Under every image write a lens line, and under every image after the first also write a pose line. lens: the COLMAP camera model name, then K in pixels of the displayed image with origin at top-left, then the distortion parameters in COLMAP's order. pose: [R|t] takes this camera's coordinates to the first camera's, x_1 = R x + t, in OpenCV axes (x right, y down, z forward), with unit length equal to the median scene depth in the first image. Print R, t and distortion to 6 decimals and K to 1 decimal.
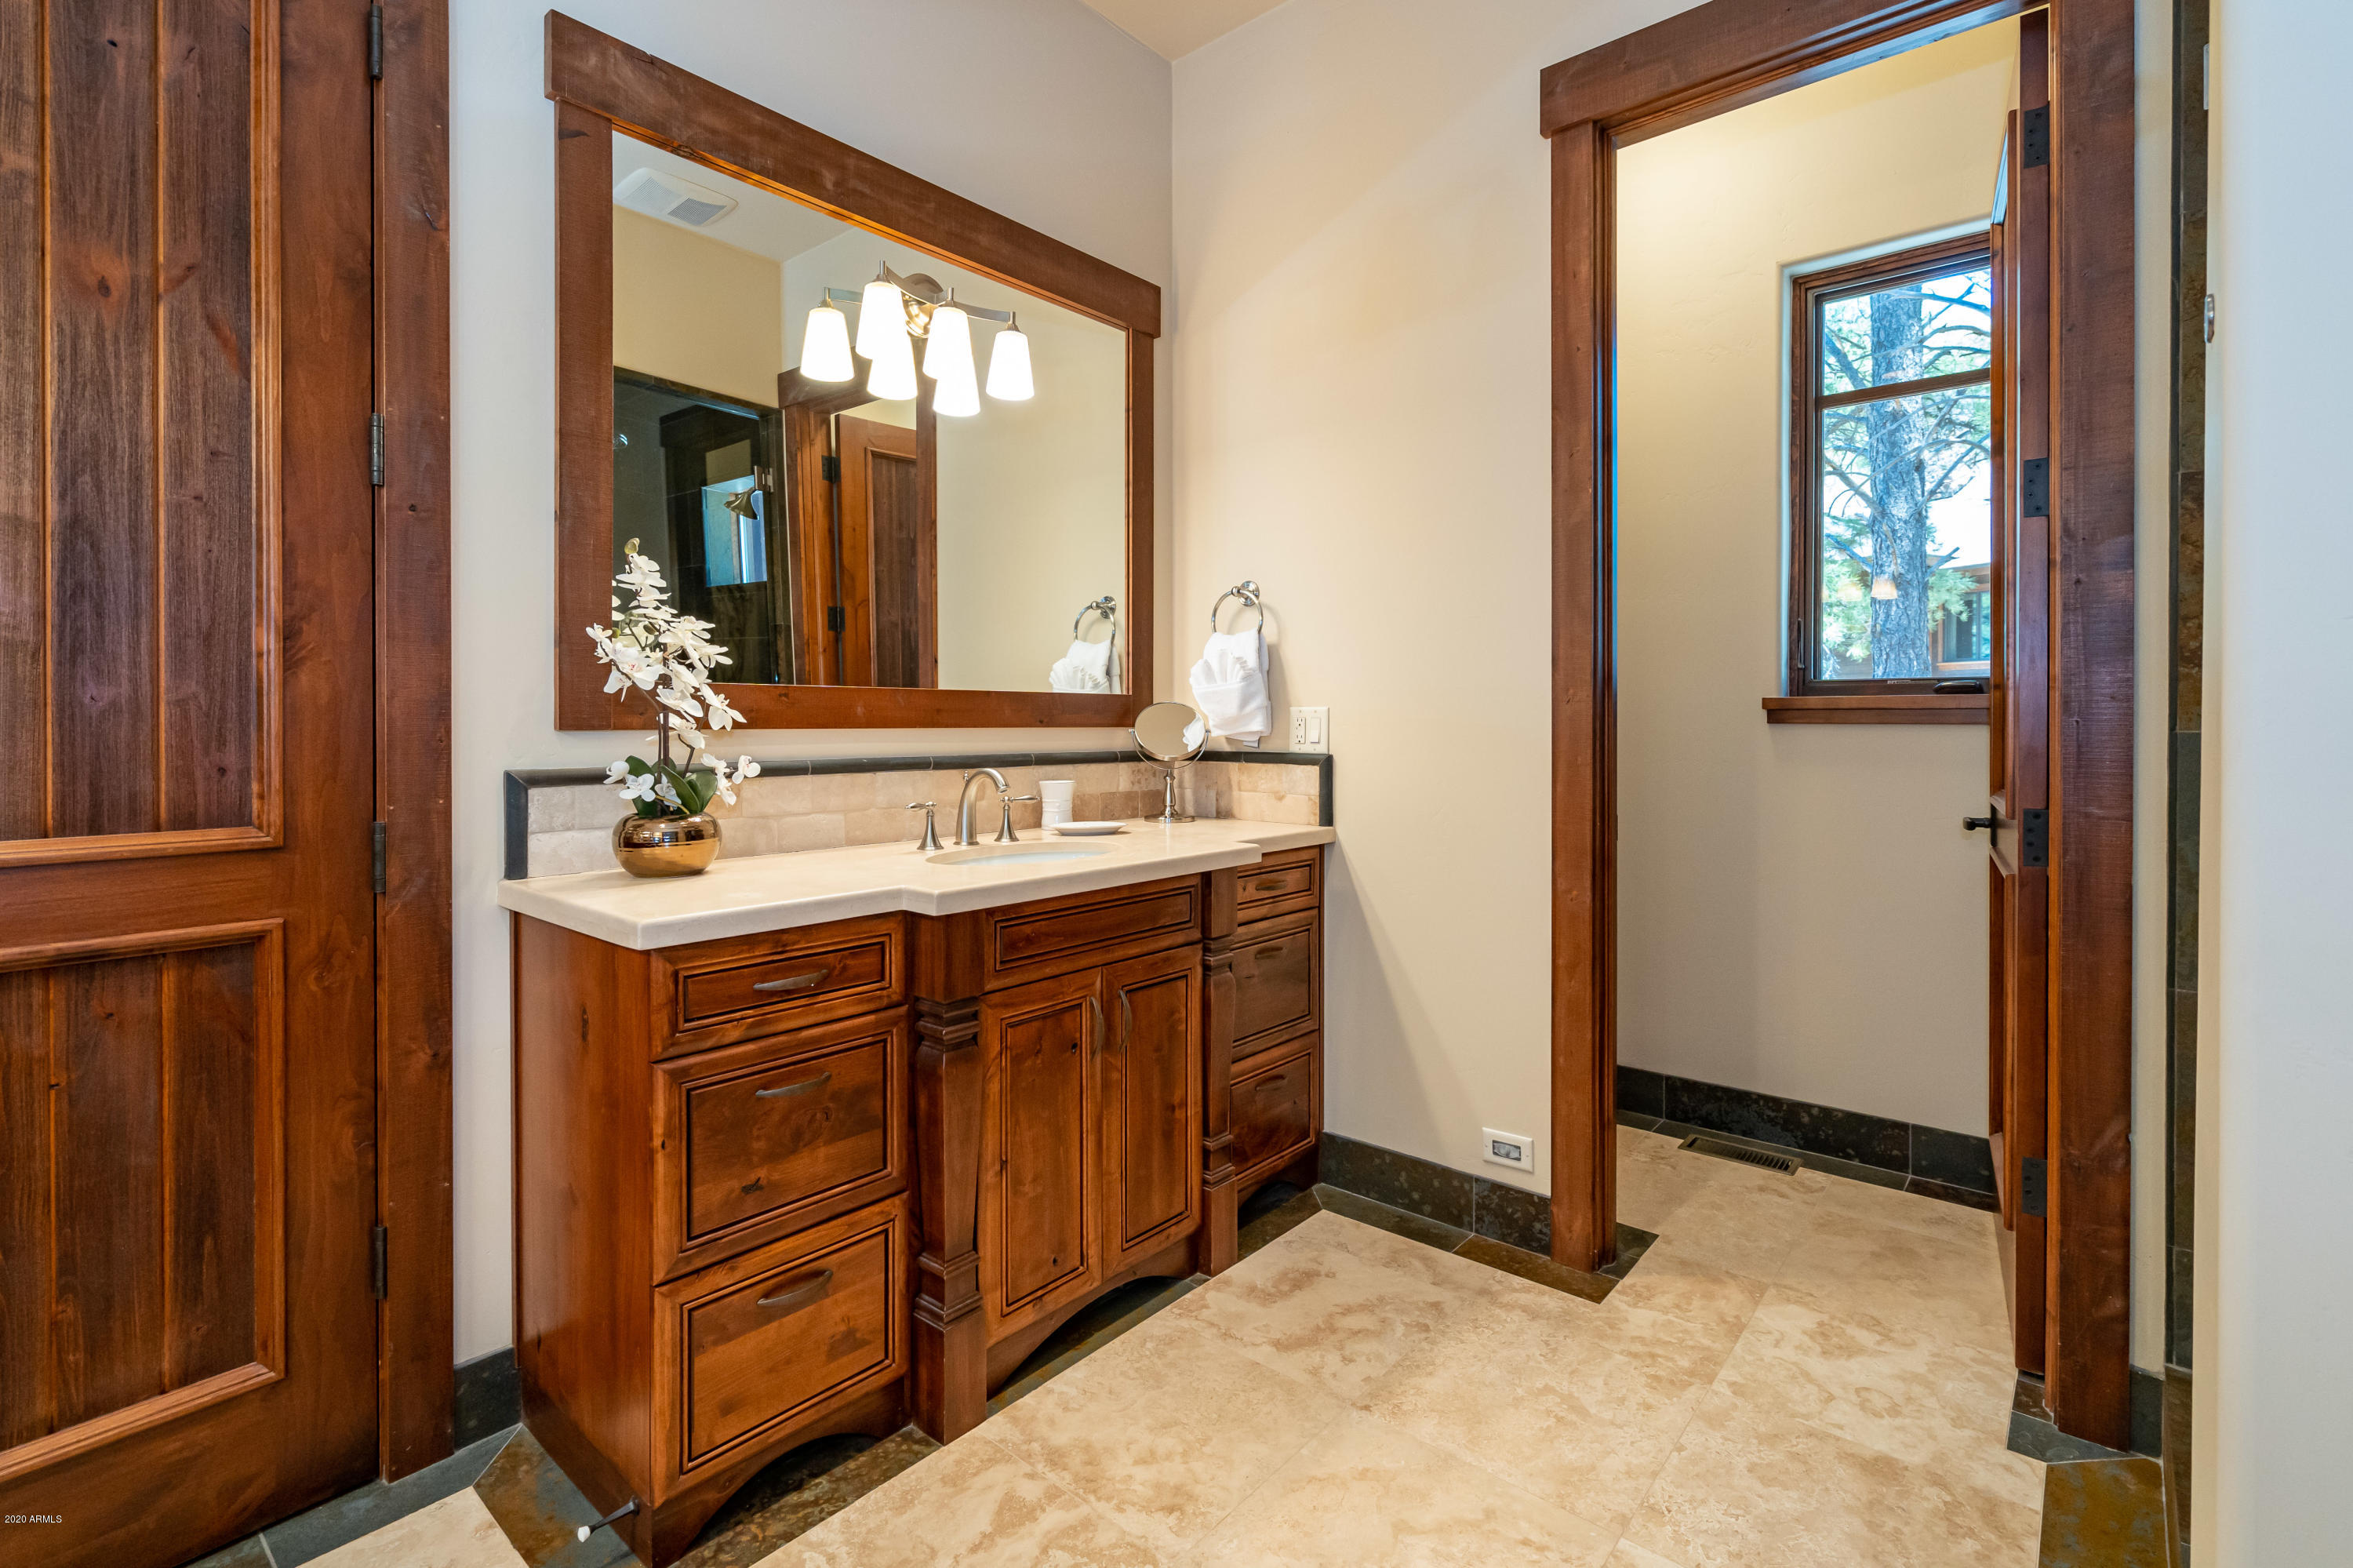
lens RADIAL K [[1083.4, 0, 1173.9], [0, 1083.4, 732.2], [0, 0, 1]] dist [-0.003057, -0.000693]
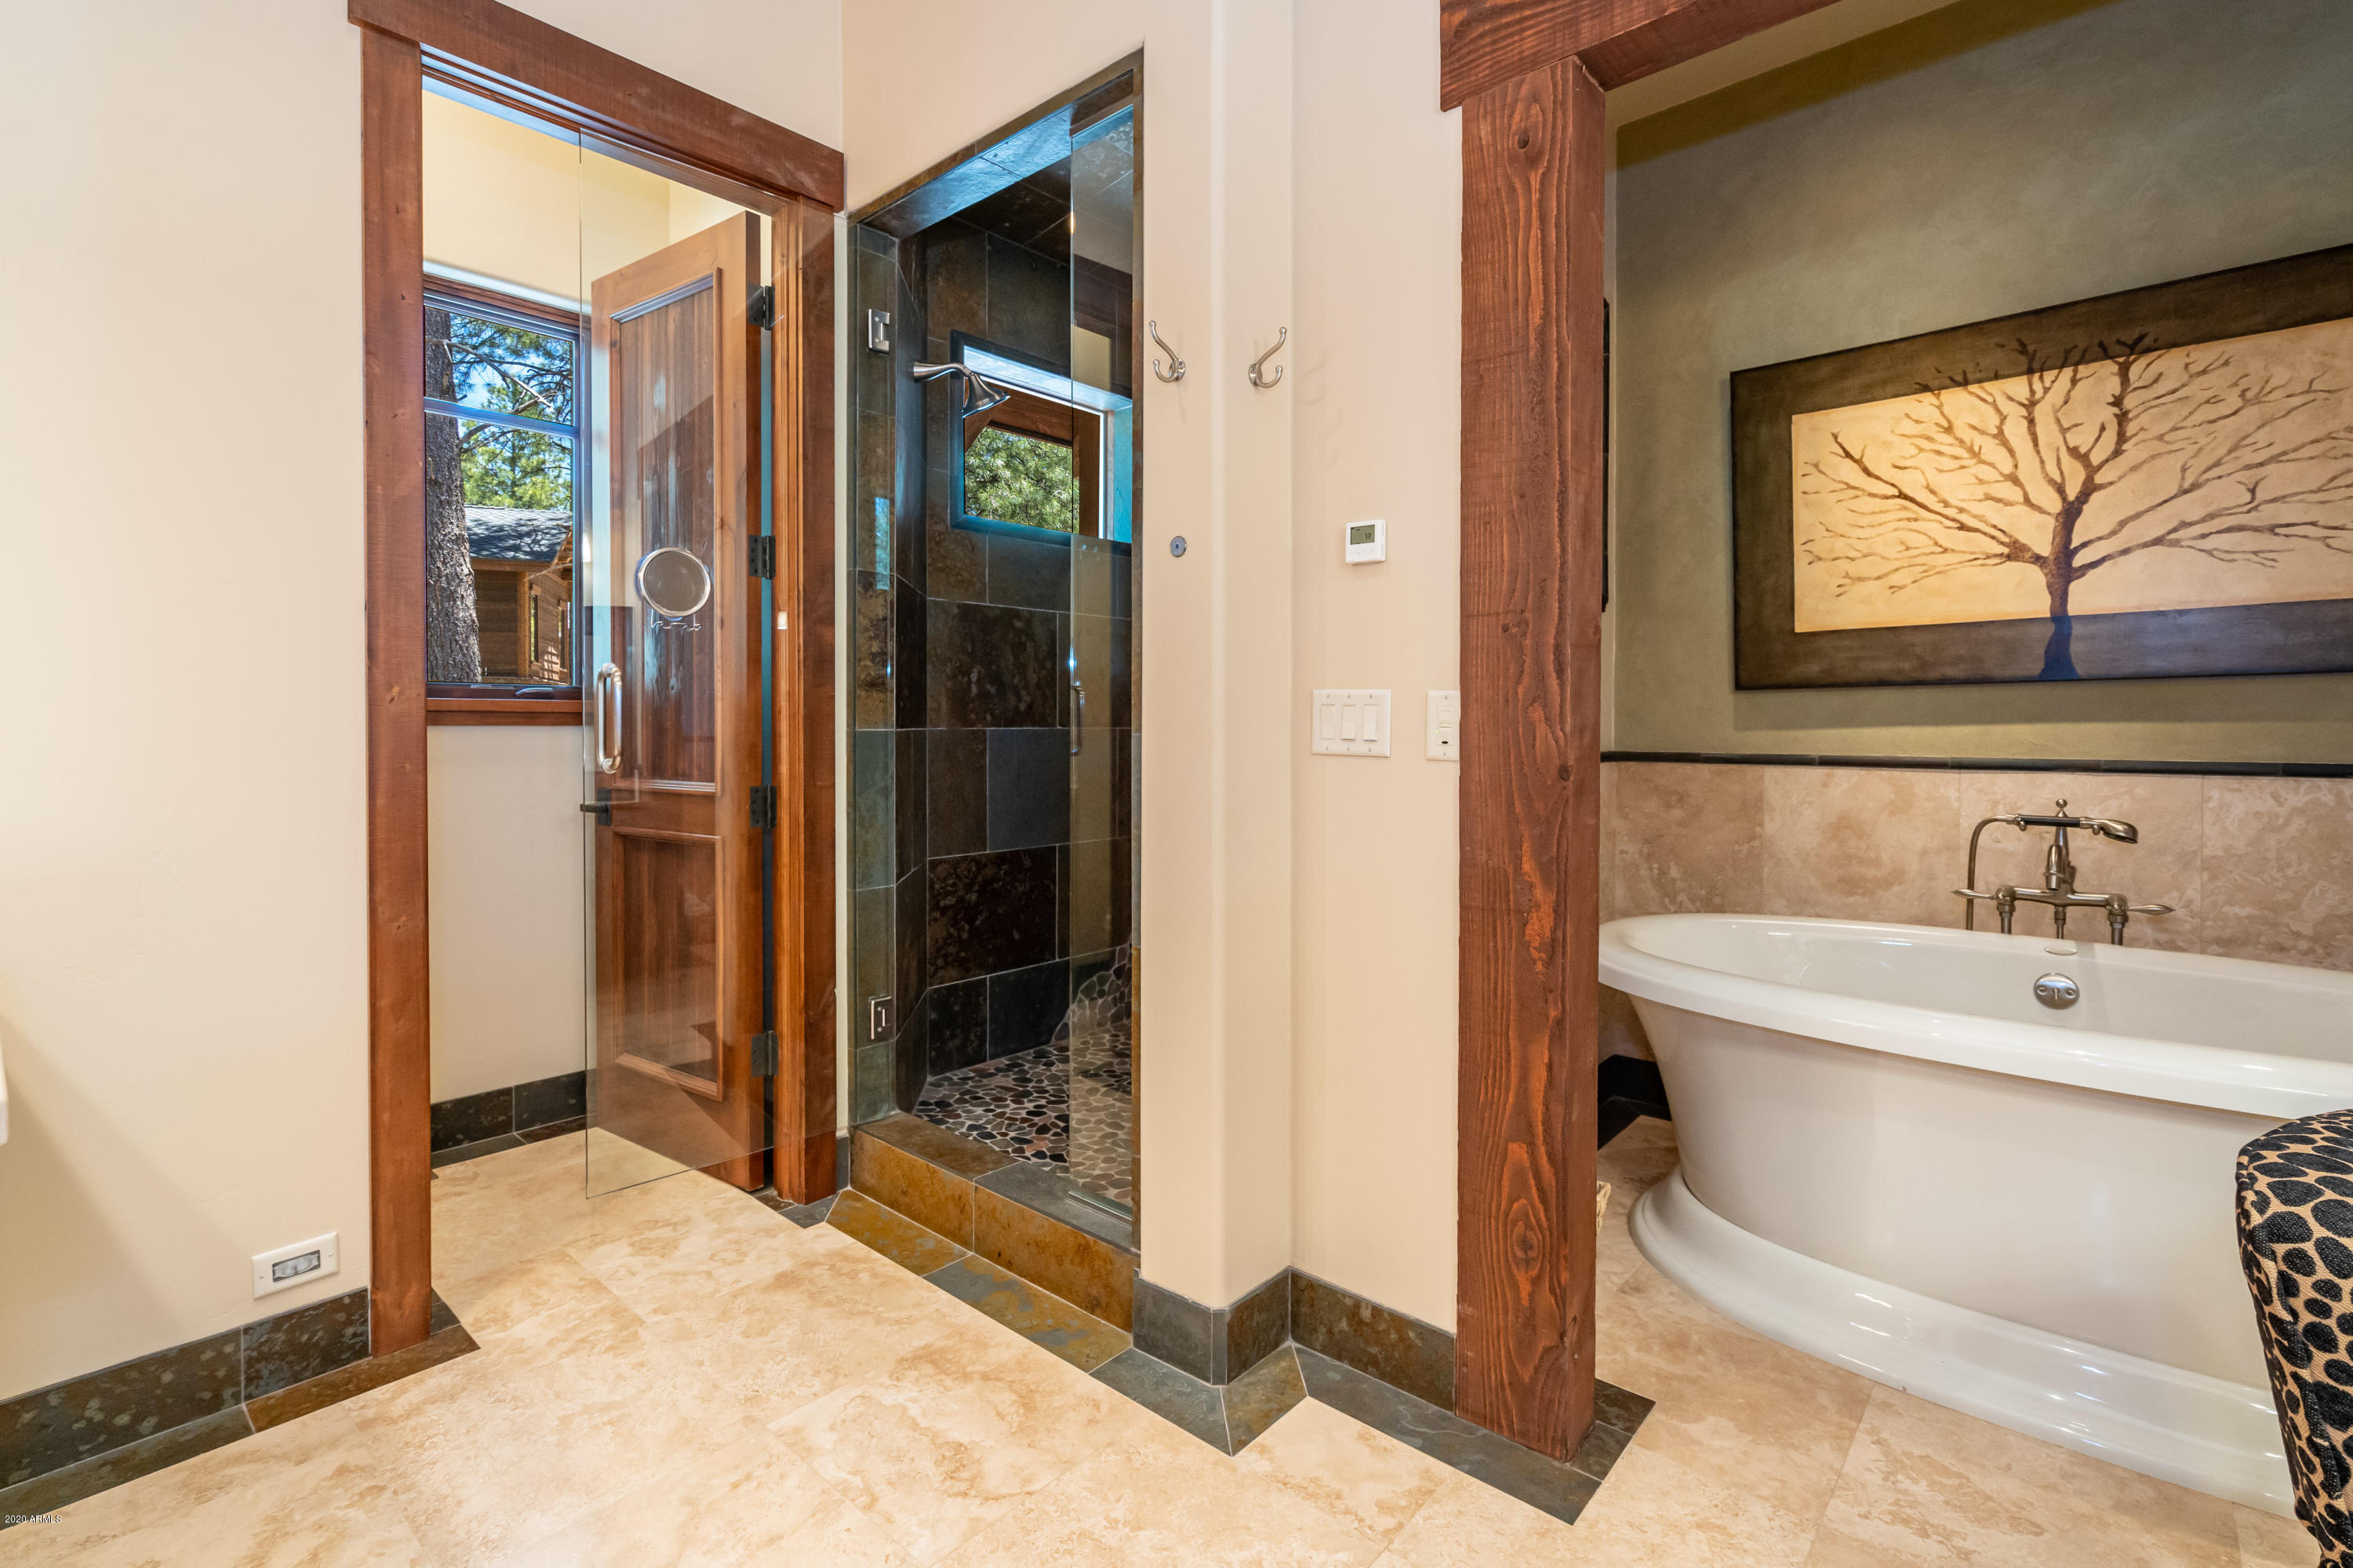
lens RADIAL K [[1083.4, 0, 1173.9], [0, 1083.4, 732.2], [0, 0, 1]] dist [-0.003057, -0.000693]
pose [[0.008516, -0.007511, 0.999936, -0.526466], [0.009699, 0.999925, 0.007428, -0.003497], [-0.999917, 0.009635, 0.008588, 0.387636]]
